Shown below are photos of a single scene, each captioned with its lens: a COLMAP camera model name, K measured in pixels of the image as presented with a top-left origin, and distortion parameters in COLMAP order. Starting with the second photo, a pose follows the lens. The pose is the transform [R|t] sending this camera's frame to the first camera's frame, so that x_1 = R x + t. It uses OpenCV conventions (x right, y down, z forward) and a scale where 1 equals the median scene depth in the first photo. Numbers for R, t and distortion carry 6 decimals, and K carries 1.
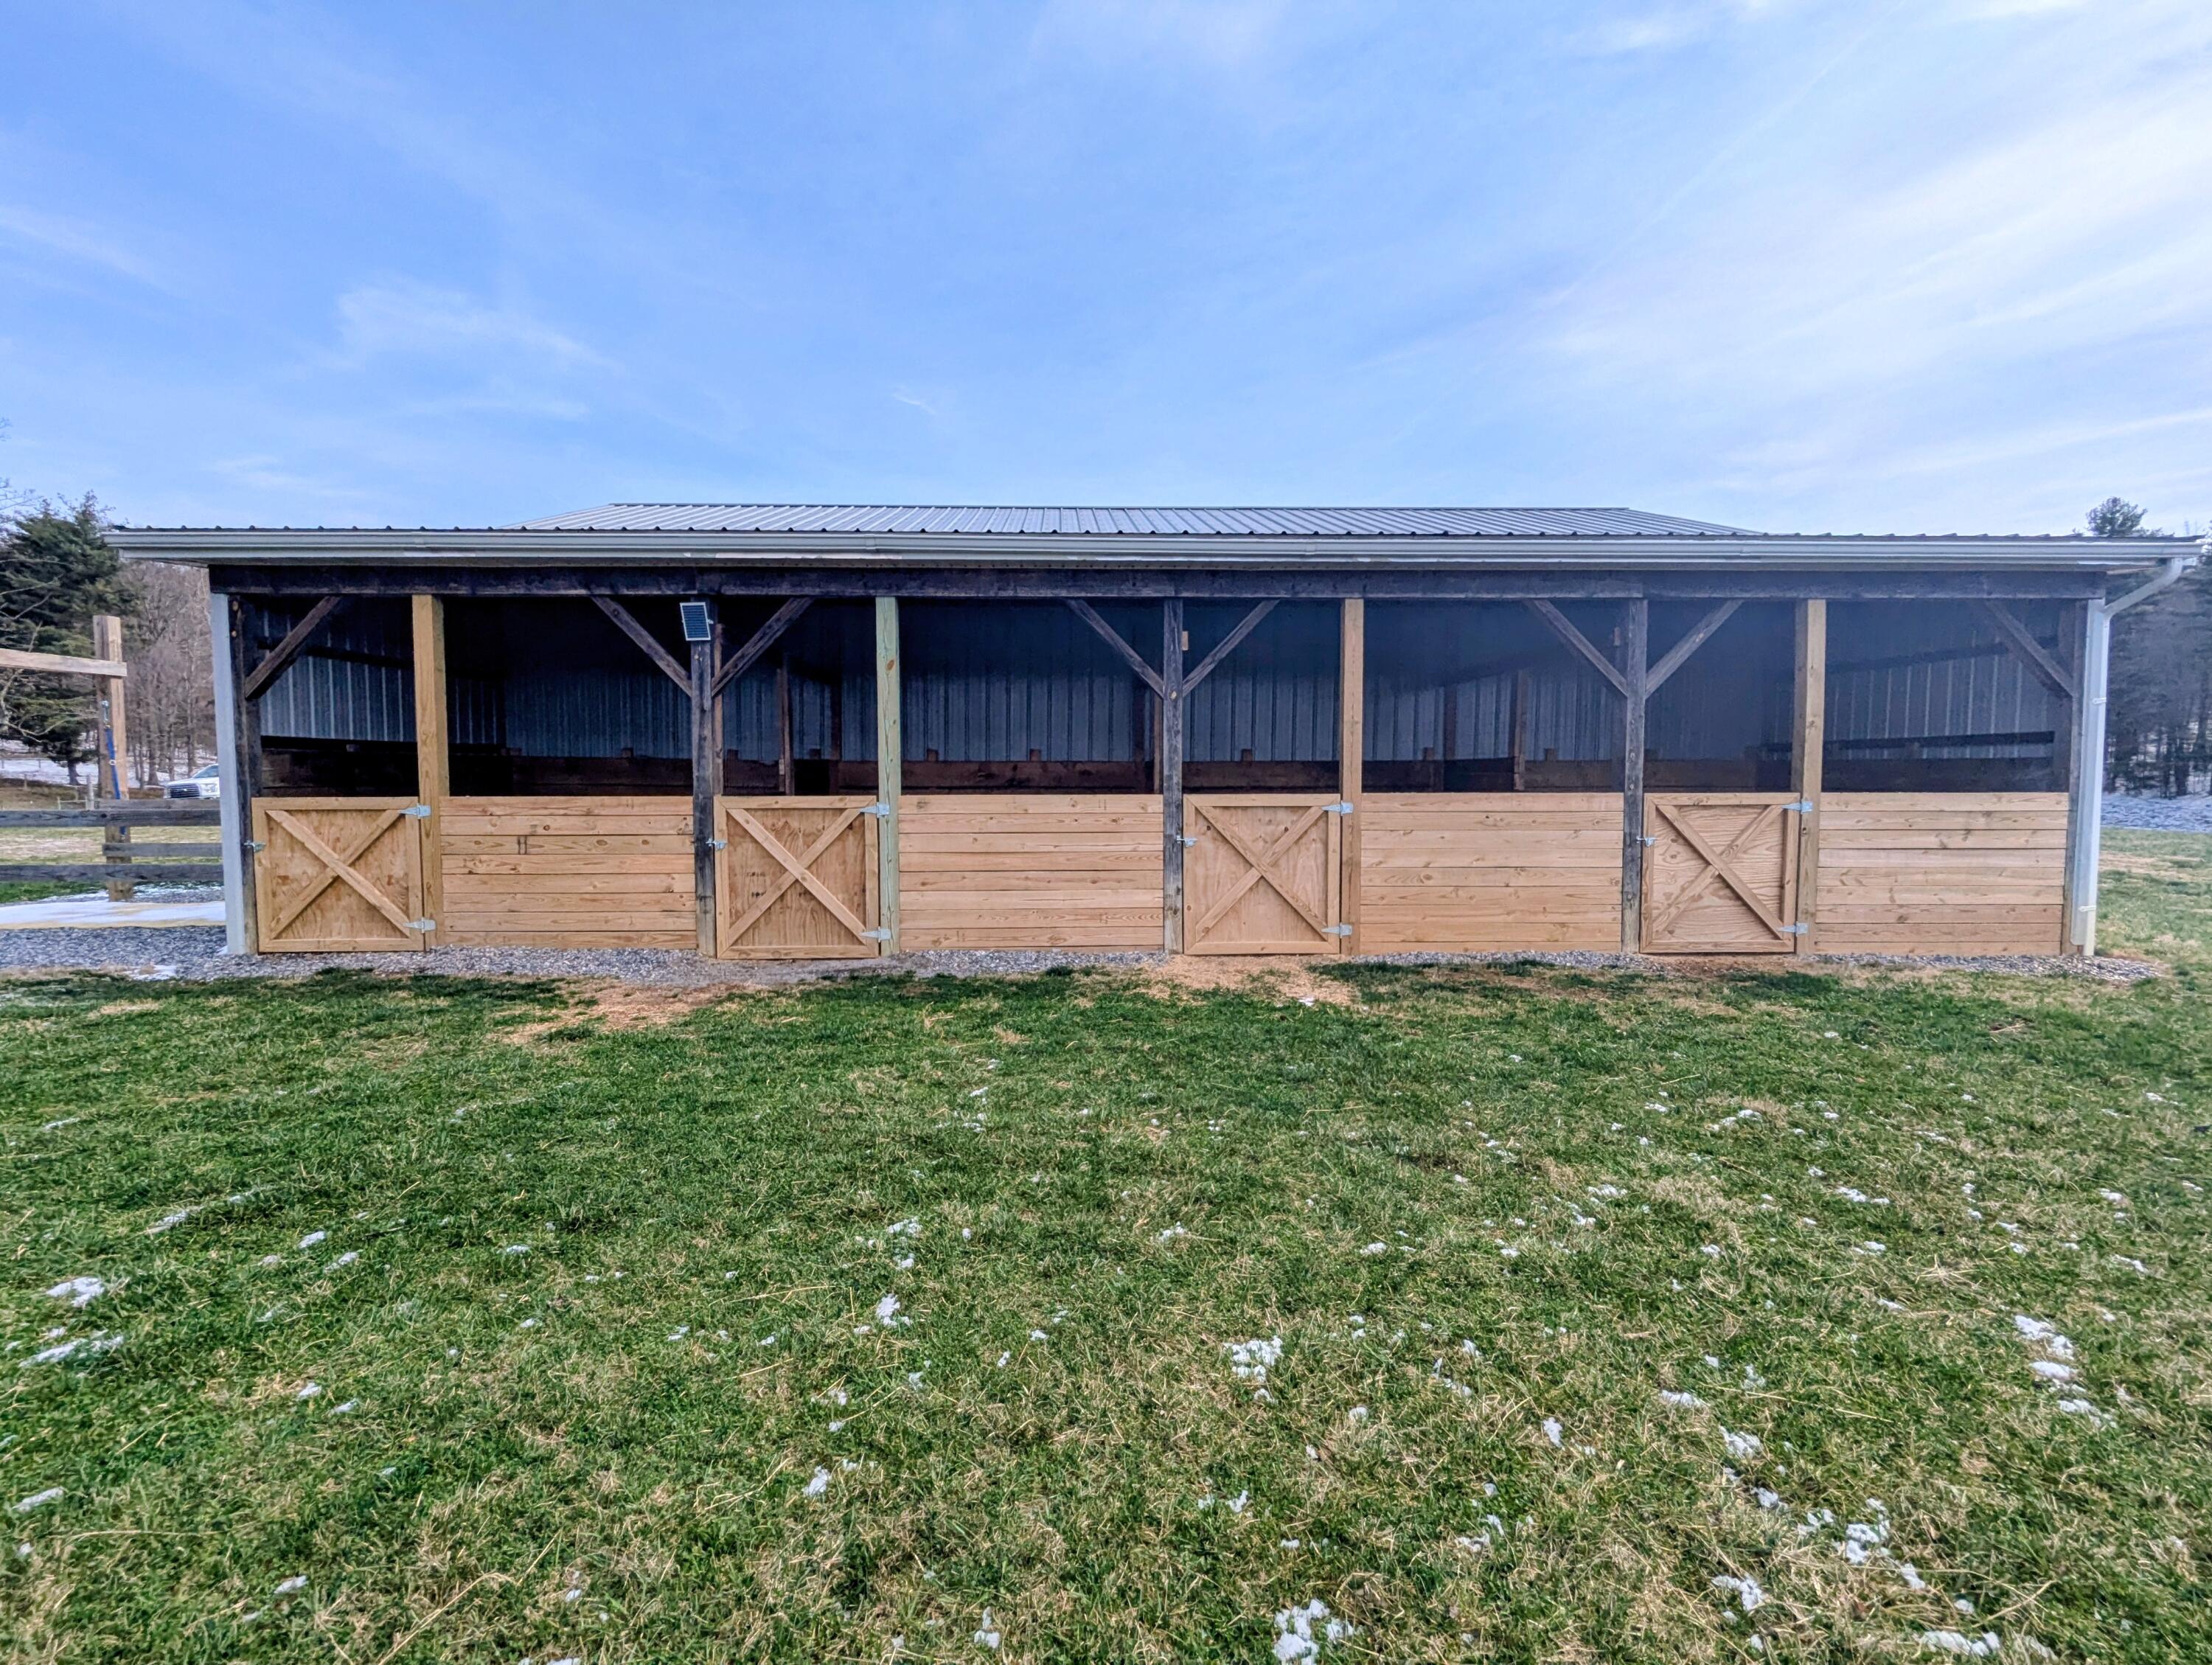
lens RADIAL K [[1131.3, 0, 1106.1], [0, 1131.3, 843.7], [0, 0, 1]] dist [-0.012716, 0.001129]
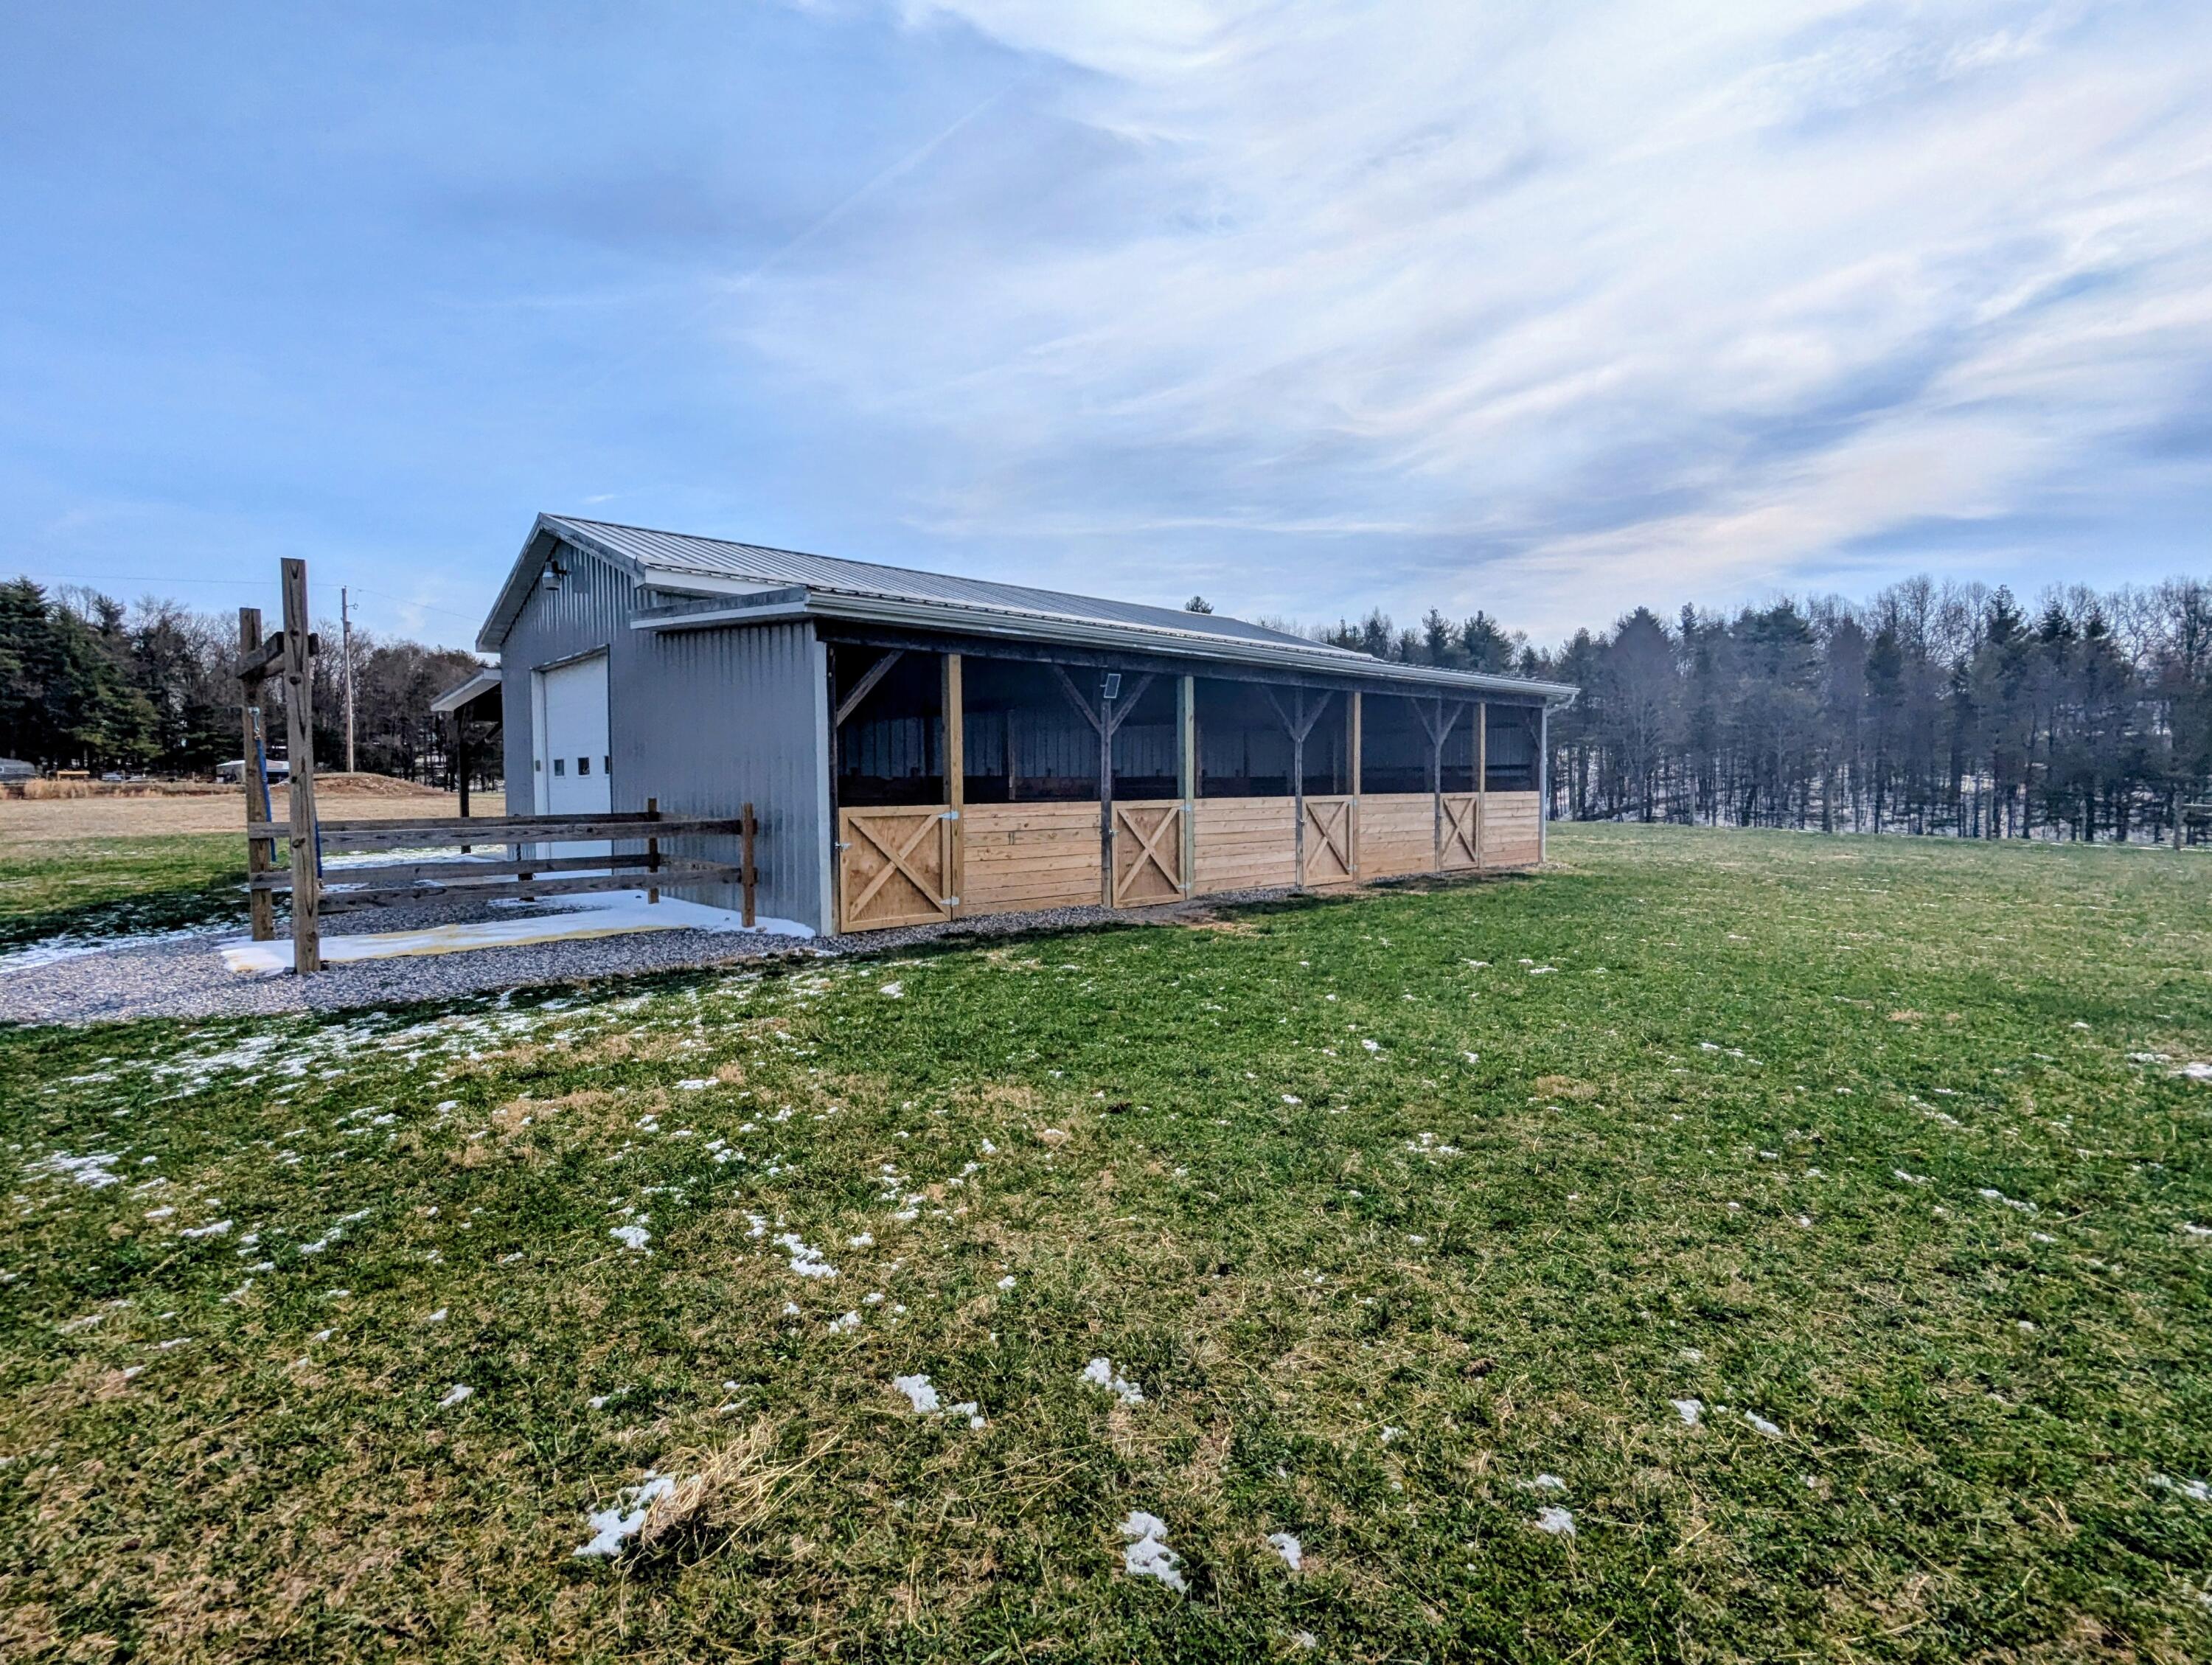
lens RADIAL K [[1030.2, 0, 1103.3], [0, 1030.2, 826.8], [0, 0, 1]] dist [-0.004197, 0.001826]
pose [[0.766563, -0.032188, 0.641361, -1.191952], [0.050063, 0.998699, -0.009714, 0.005133], [-0.640214, 0.039555, 0.767177, -0.045307]]
